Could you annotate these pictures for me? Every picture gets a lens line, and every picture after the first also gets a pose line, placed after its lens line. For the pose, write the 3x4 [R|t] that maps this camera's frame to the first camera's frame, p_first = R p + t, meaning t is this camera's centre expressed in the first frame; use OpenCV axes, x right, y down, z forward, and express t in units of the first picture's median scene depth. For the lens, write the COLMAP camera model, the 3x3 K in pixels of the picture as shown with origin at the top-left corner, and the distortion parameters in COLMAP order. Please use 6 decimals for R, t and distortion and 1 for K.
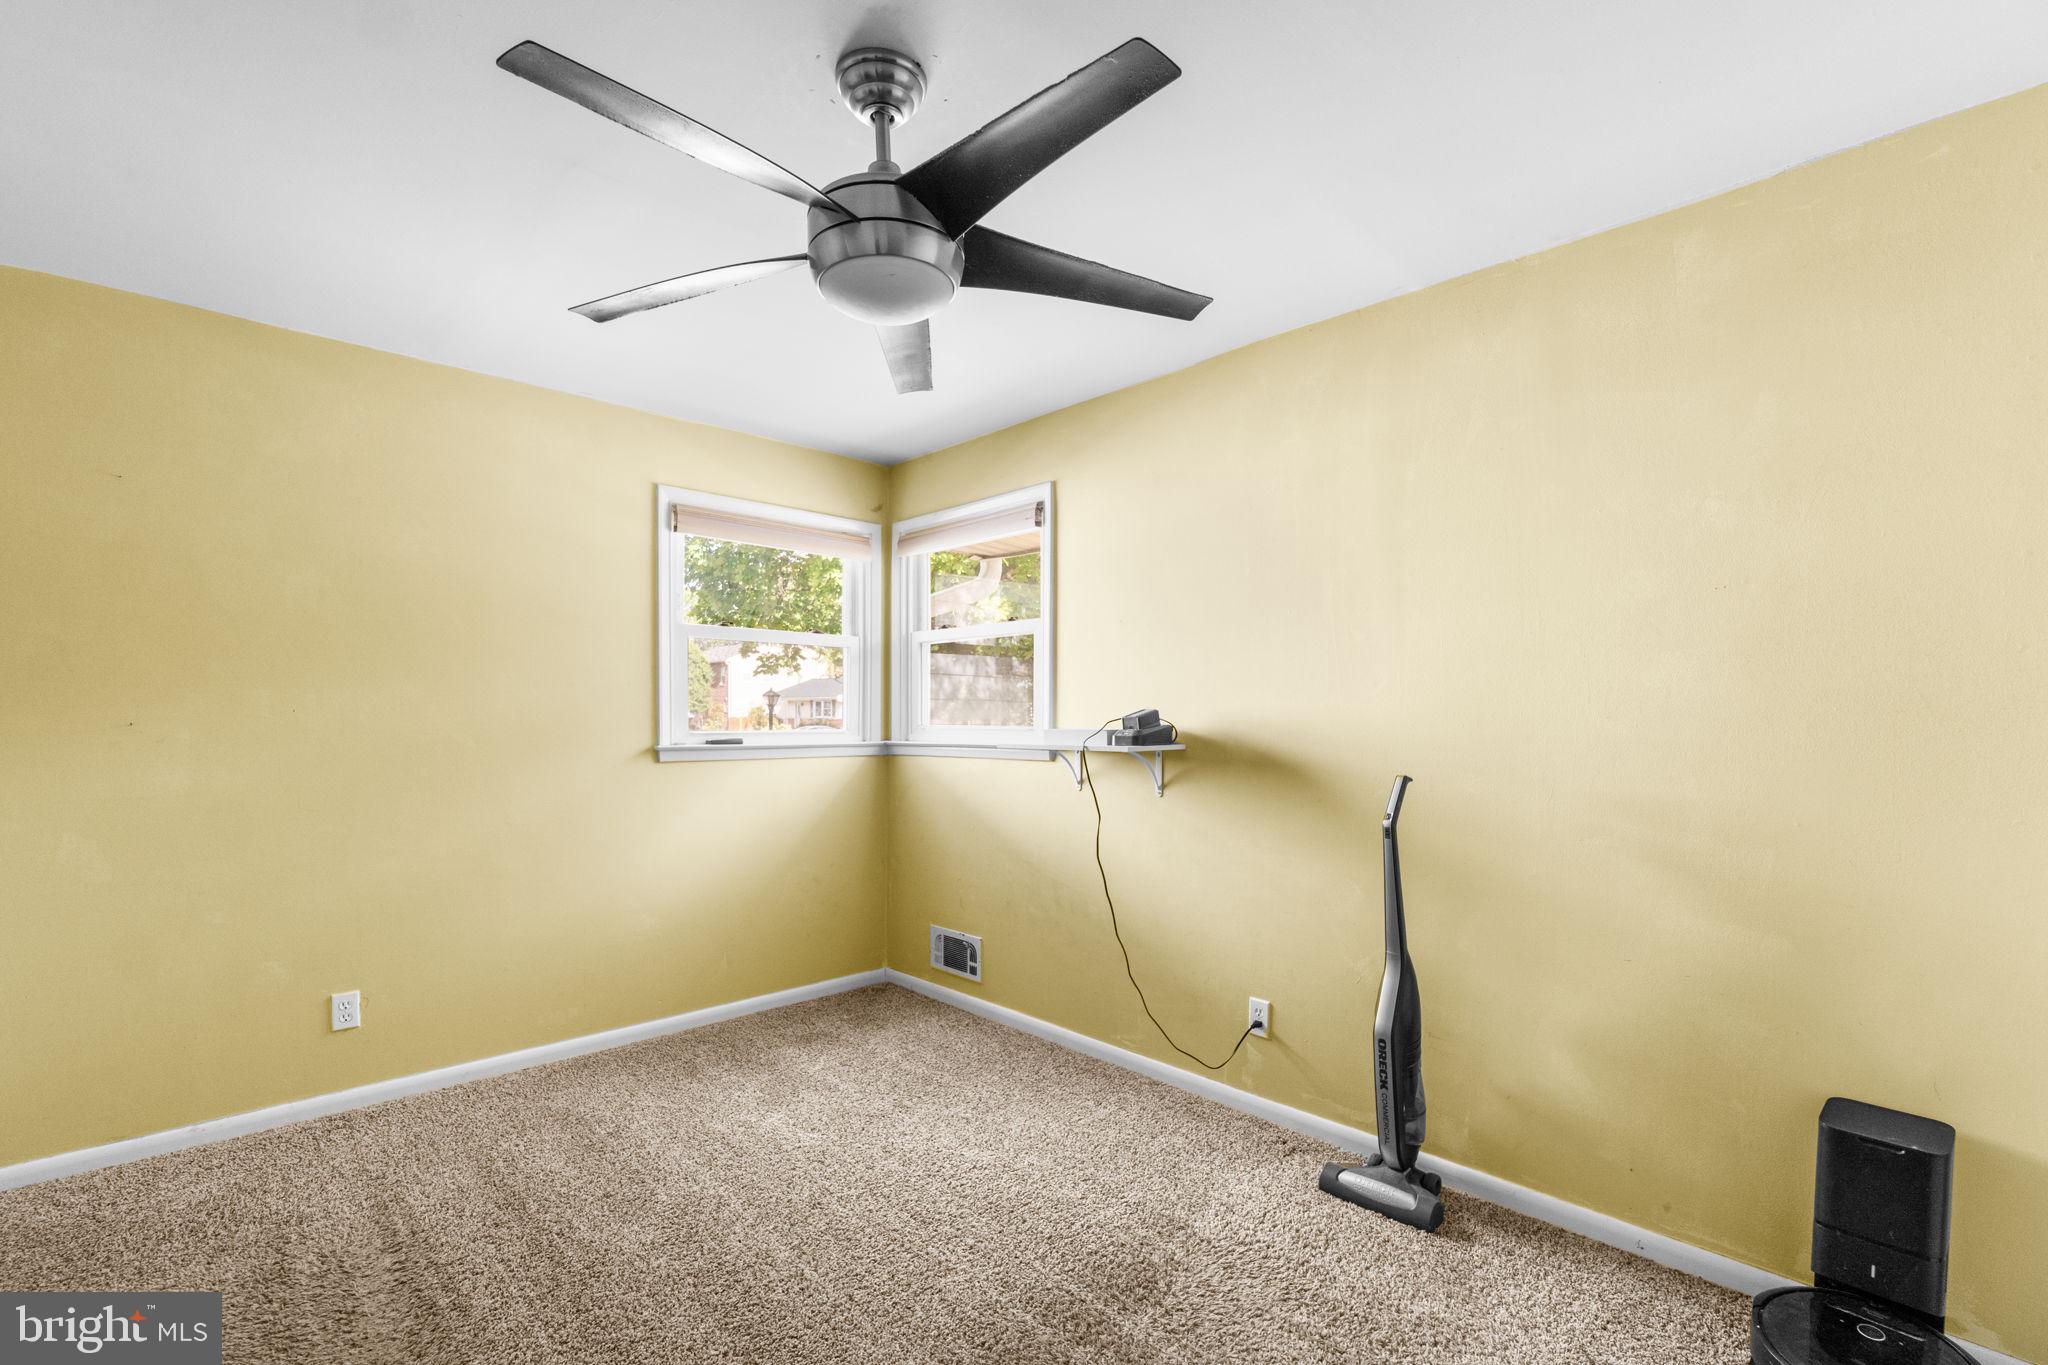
lens RADIAL K [[919.6, 0, 1026.2], [0, 919.6, 717.1], [0, 0, 1]] dist [-0.000572, -0.000027]
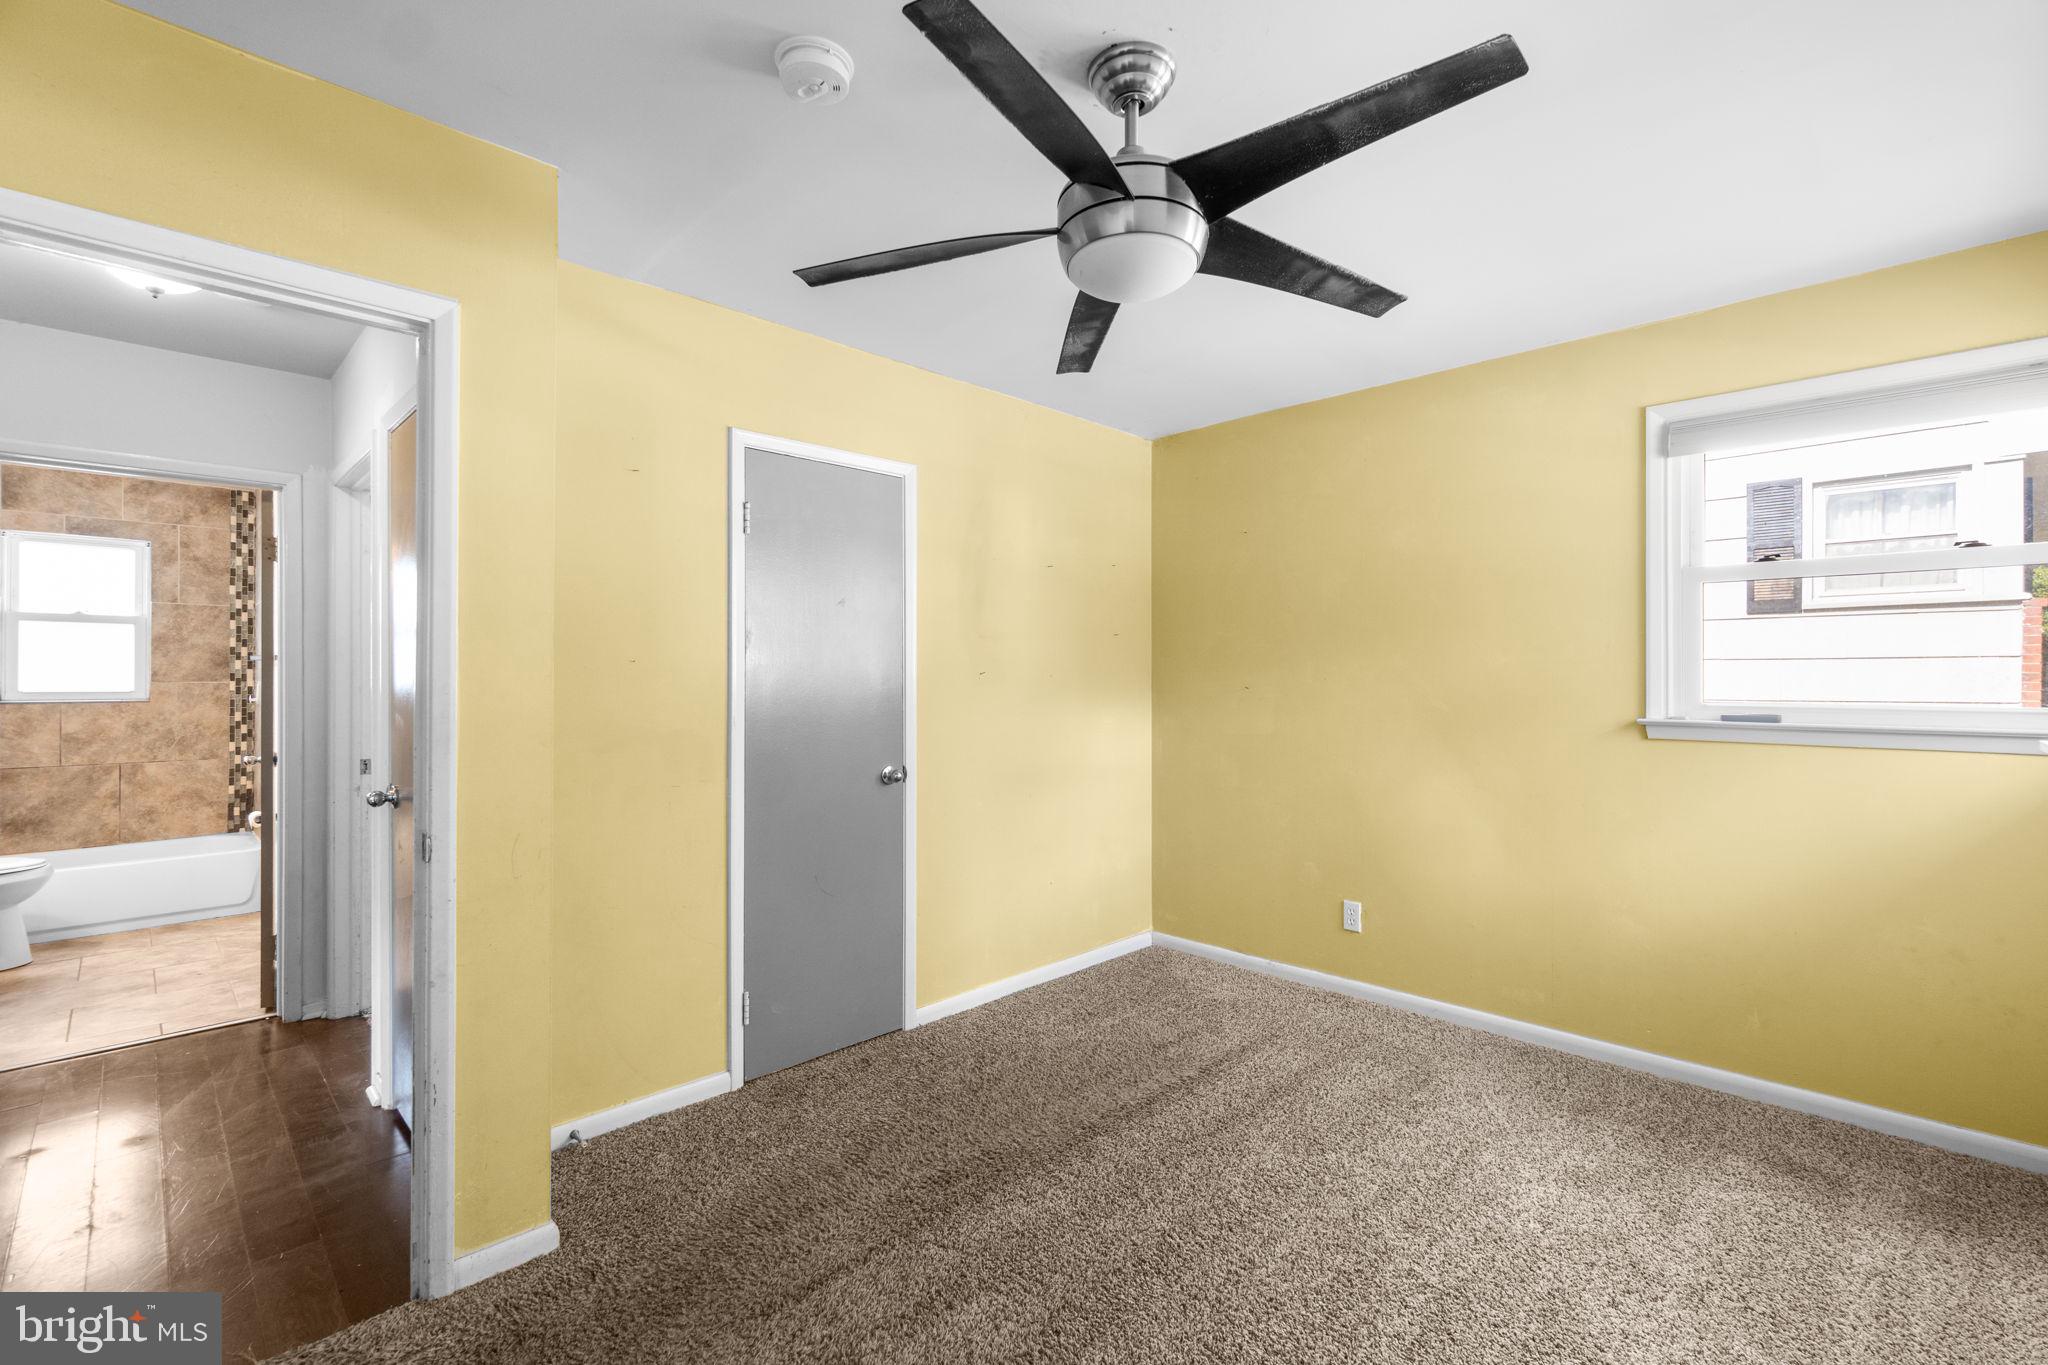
lens RADIAL K [[917.0, 0, 1041.1], [0, 917.0, 652.4], [0, 0, 1]] dist [-0.003489, -0.000150]
pose [[0.018690, -0.034822, -0.999219, 0.470642], [-0.003734, 0.999384, -0.034897, 0.001631], [0.999818, 0.004383, 0.018549, 0.491509]]
